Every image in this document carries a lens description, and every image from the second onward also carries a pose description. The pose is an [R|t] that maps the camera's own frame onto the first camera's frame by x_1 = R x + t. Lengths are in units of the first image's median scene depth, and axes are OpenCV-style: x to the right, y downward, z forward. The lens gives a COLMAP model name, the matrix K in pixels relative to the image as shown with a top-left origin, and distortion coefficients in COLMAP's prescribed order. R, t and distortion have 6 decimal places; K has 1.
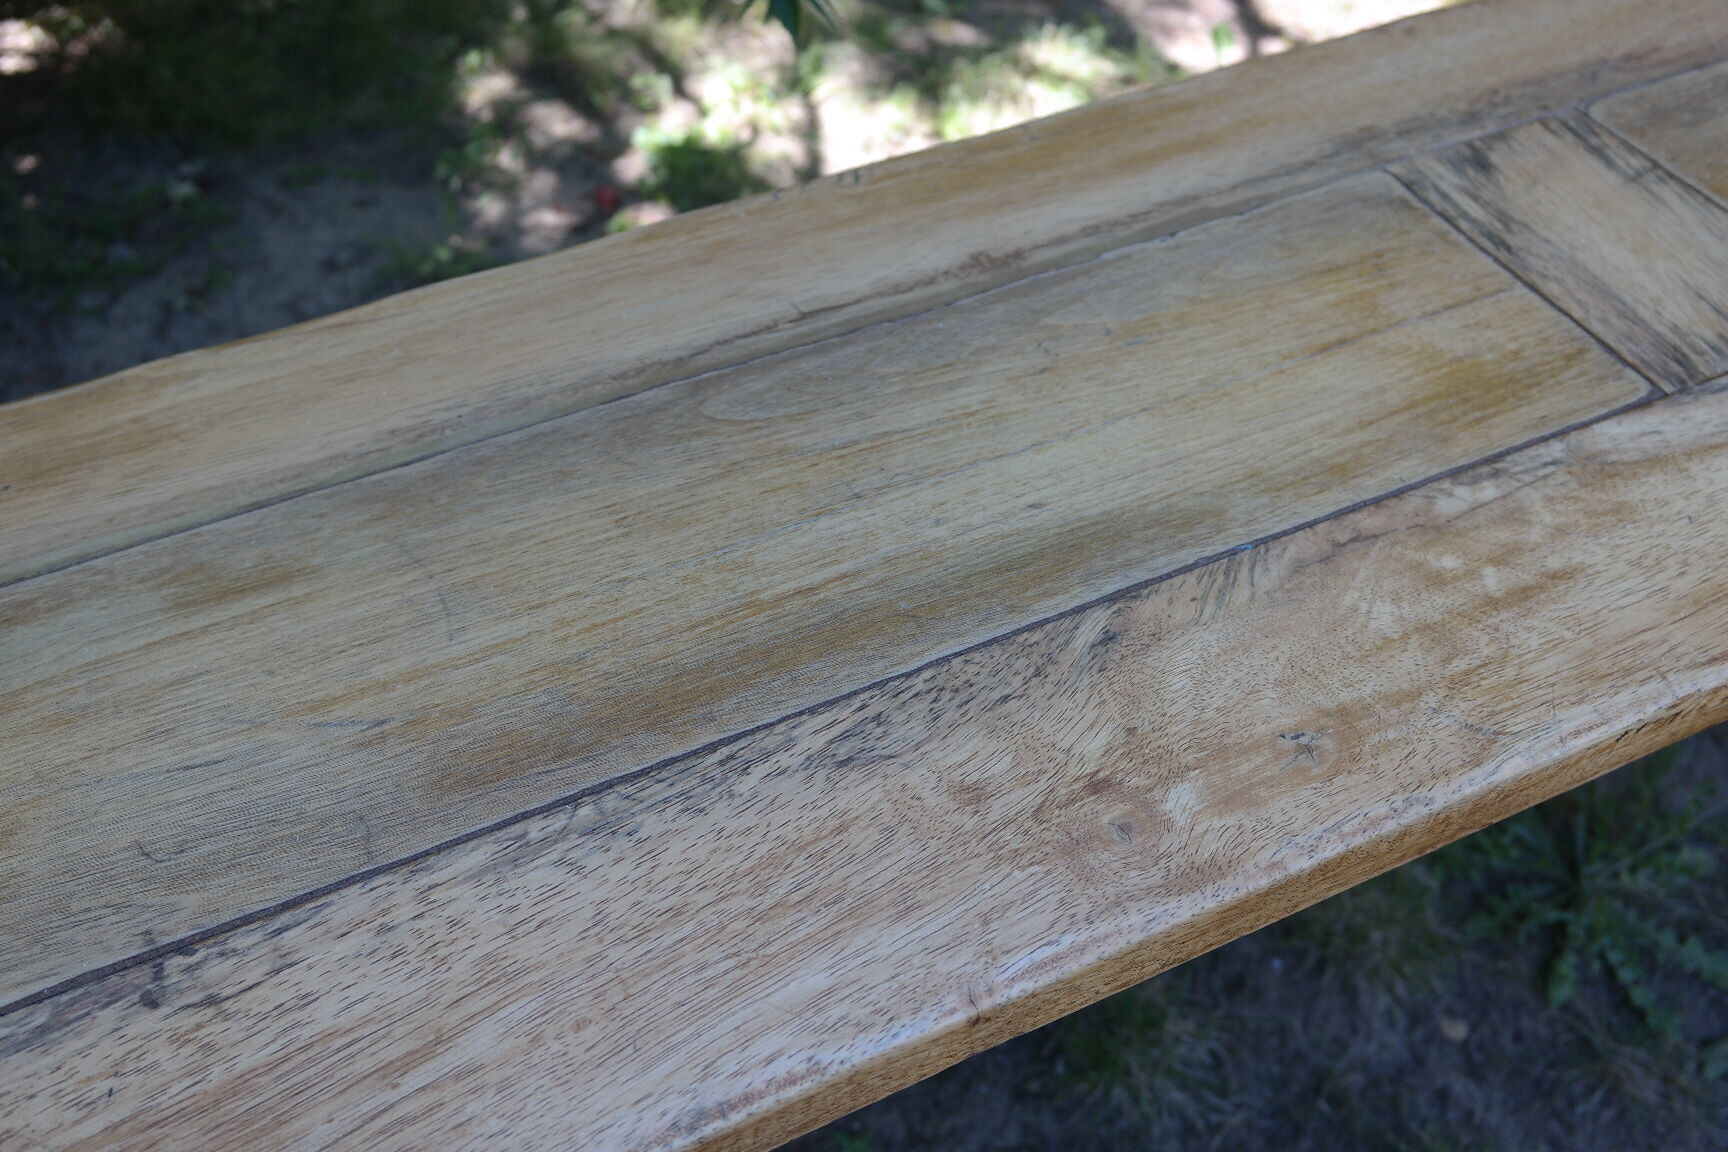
lens RADIAL K [[1486.0, 0, 864.1], [0, 1486.0, 570.4], [0, 0, 1]] dist [-0.004505, -0.000844]
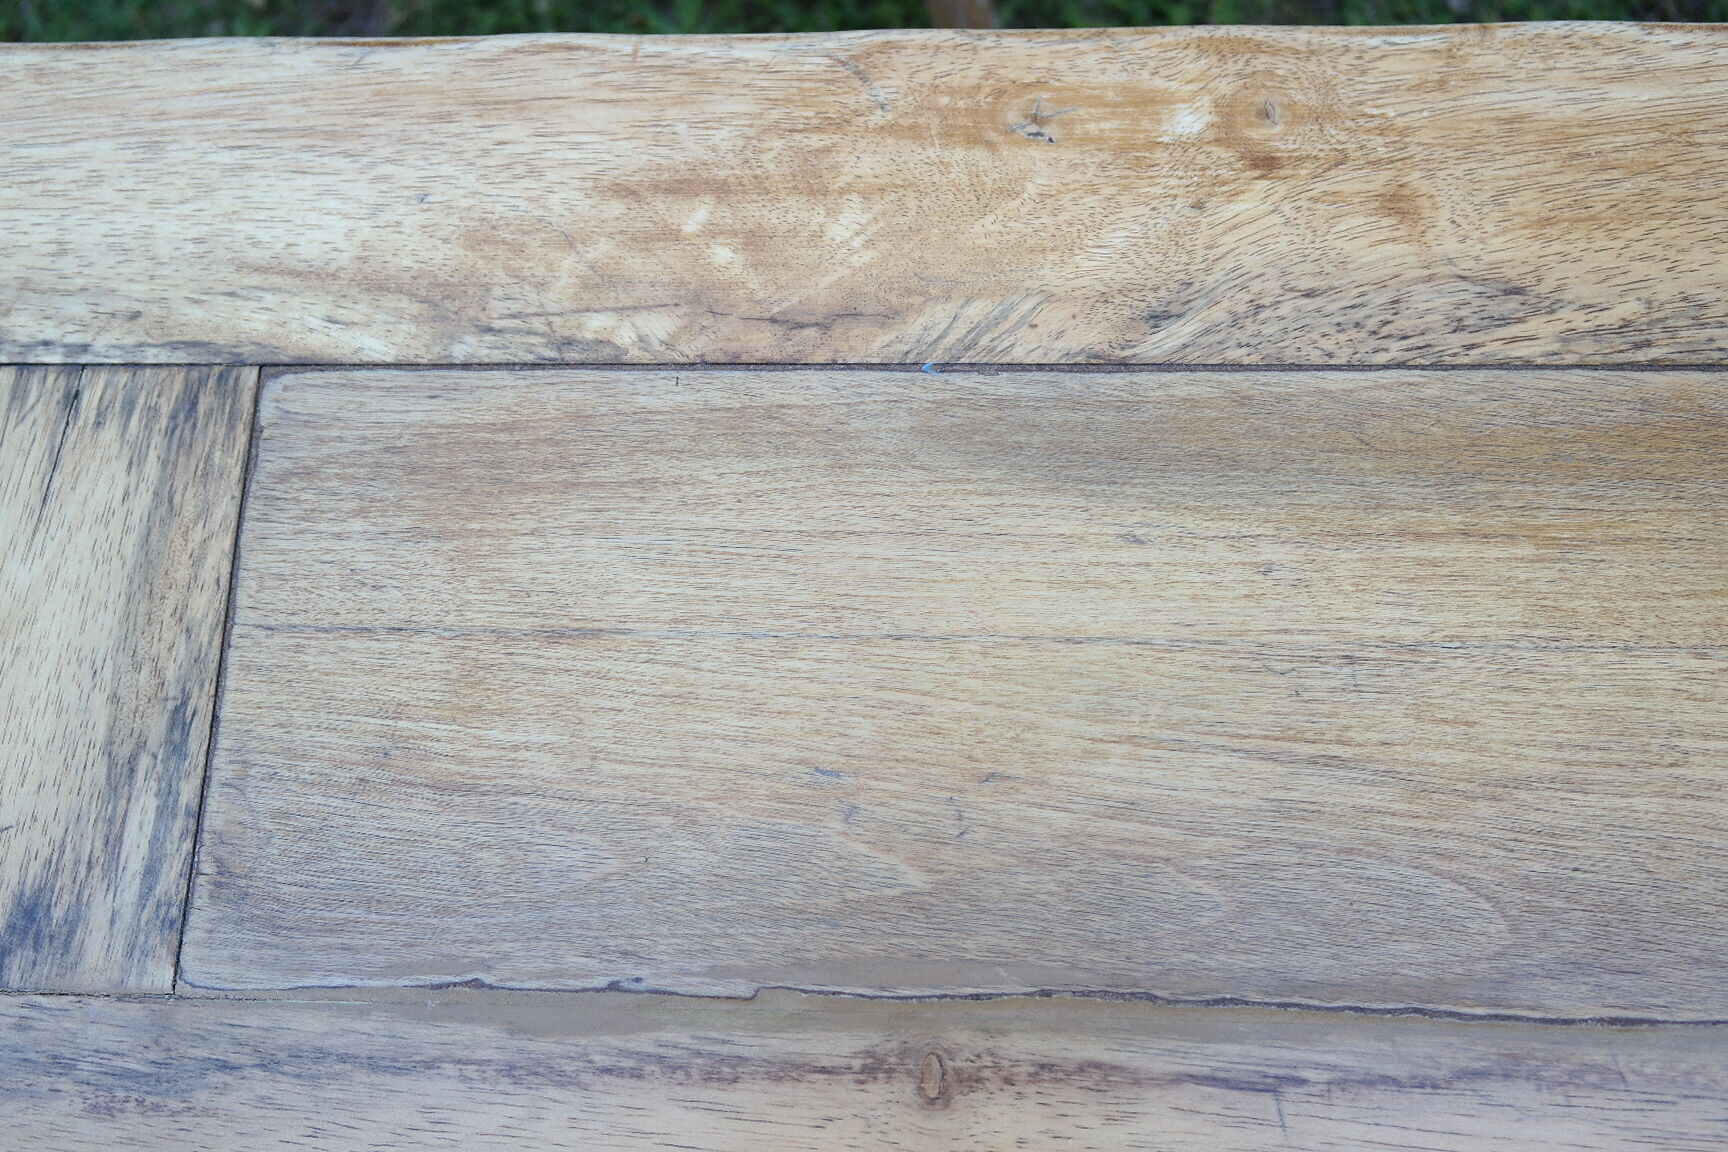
lens RADIAL K [[1486.0, 0, 850.5], [0, 1486.0, 591.7], [0, 0, 1]] dist [-0.004505, -0.000844]
pose [[-0.898698, -0.402437, 0.174318, 0.105073], [0.364031, -0.462834, 0.808249, -0.734274], [-0.244589, 0.789829, 0.562447, 0.651120]]
